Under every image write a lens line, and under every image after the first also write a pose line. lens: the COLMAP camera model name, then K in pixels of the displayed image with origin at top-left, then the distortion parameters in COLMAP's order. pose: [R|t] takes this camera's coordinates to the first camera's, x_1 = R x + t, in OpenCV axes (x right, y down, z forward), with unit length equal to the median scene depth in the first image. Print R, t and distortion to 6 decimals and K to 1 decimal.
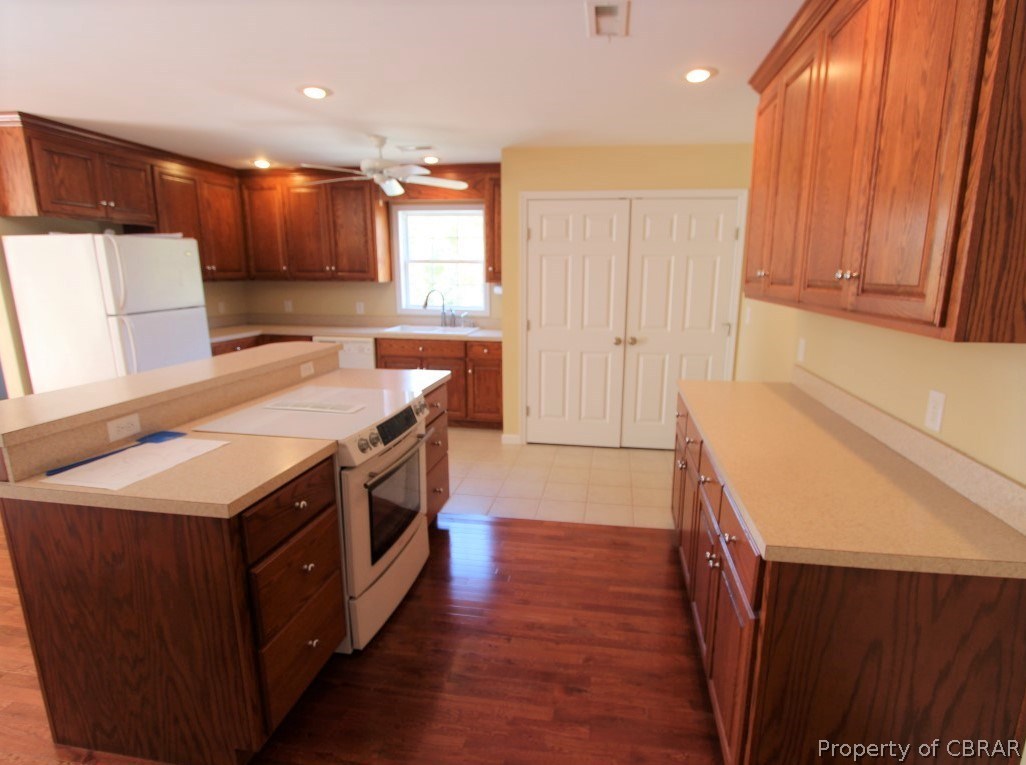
lens RADIAL K [[527.4, 0, 518.9], [0, 527.4, 381.0], [0, 0, 1]] dist [0.000014, 0.000008]
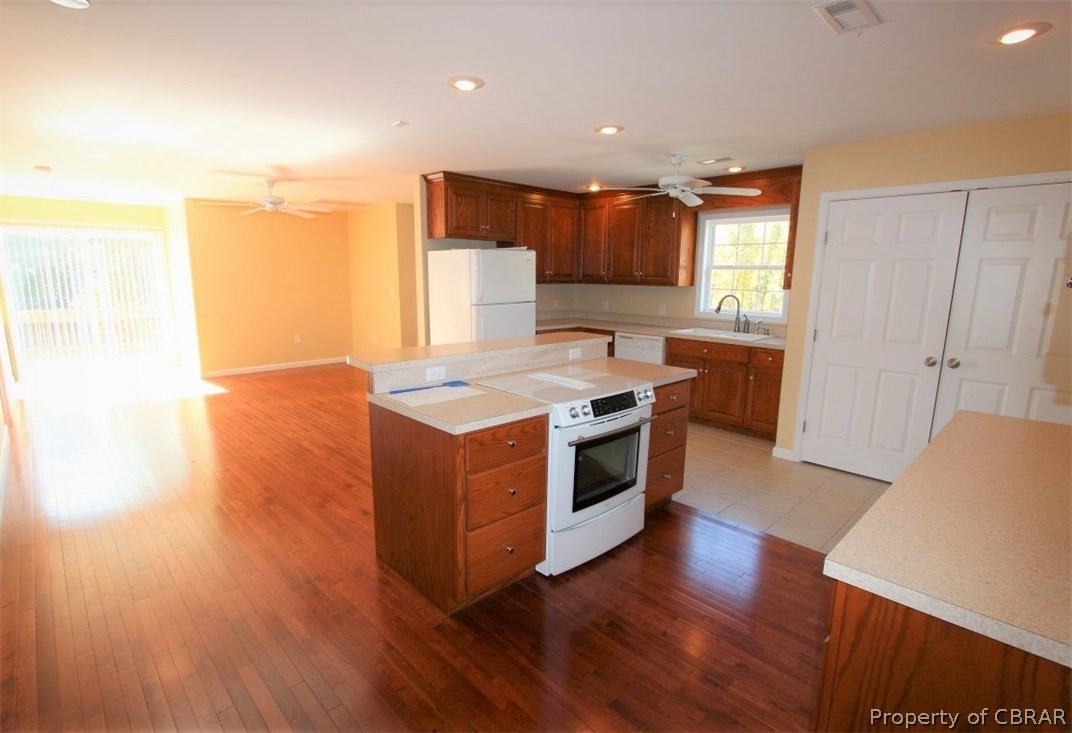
lens RADIAL K [[518.2, 0, 534.1], [0, 518.2, 368.5], [0, 0, 1]] dist [0.016428, -0.000694]
pose [[0.803359, 0.112982, -0.584679, 0.163074], [-0.131943, 0.991204, 0.010246, 0.008939], [0.580694, 0.068913, 0.811200, -0.029061]]
